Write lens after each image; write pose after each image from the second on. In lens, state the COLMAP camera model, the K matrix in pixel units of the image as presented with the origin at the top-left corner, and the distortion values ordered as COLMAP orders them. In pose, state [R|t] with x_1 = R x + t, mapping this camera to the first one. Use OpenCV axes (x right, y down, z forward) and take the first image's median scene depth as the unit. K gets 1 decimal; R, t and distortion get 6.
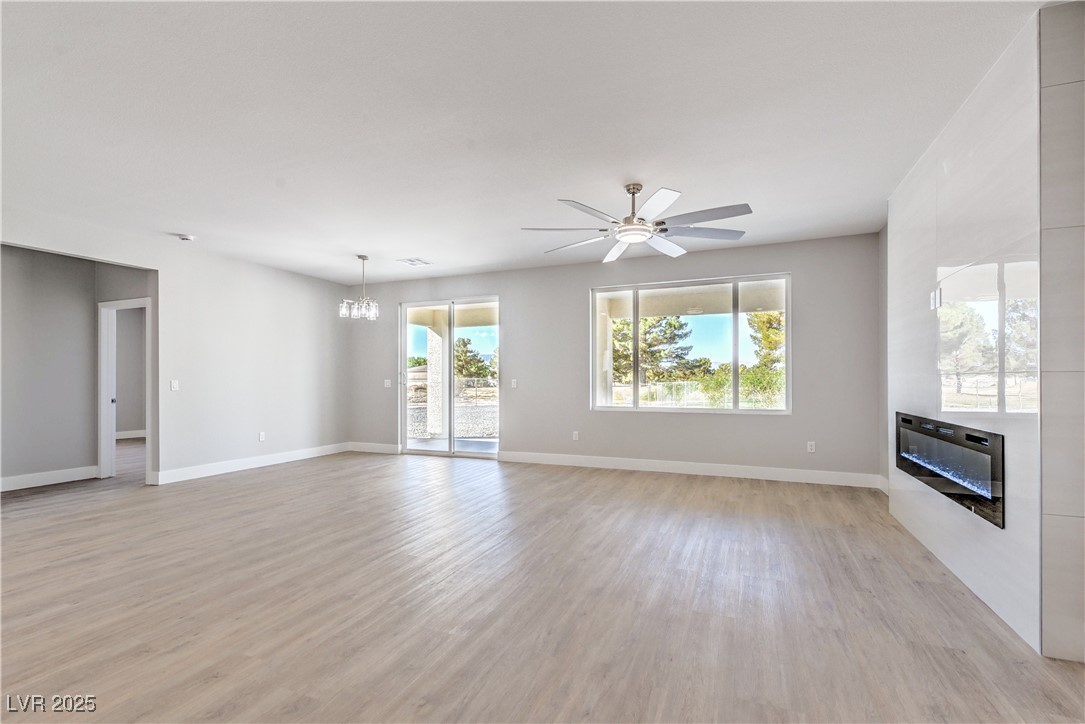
lens RADIAL K [[475.8, 0, 547.6], [0, 475.8, 370.3], [0, 0, 1]] dist [-0.001476, -0.000087]
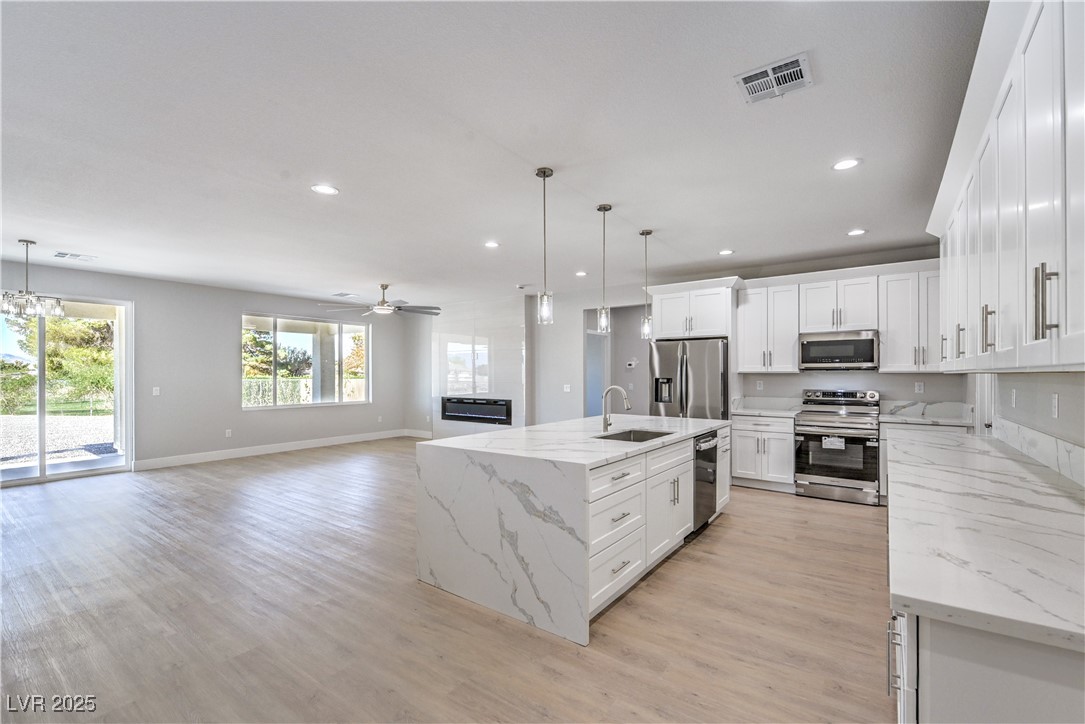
lens RADIAL K [[475.8, 0, 541.1], [0, 475.8, 369.5], [0, 0, 1]] dist [-0.001476, -0.000087]
pose [[0.223862, 0.006627, 0.974598, -0.939924], [-0.022057, 0.999755, -0.001732, -0.038039], [-0.974371, -0.021109, 0.223953, -0.029273]]
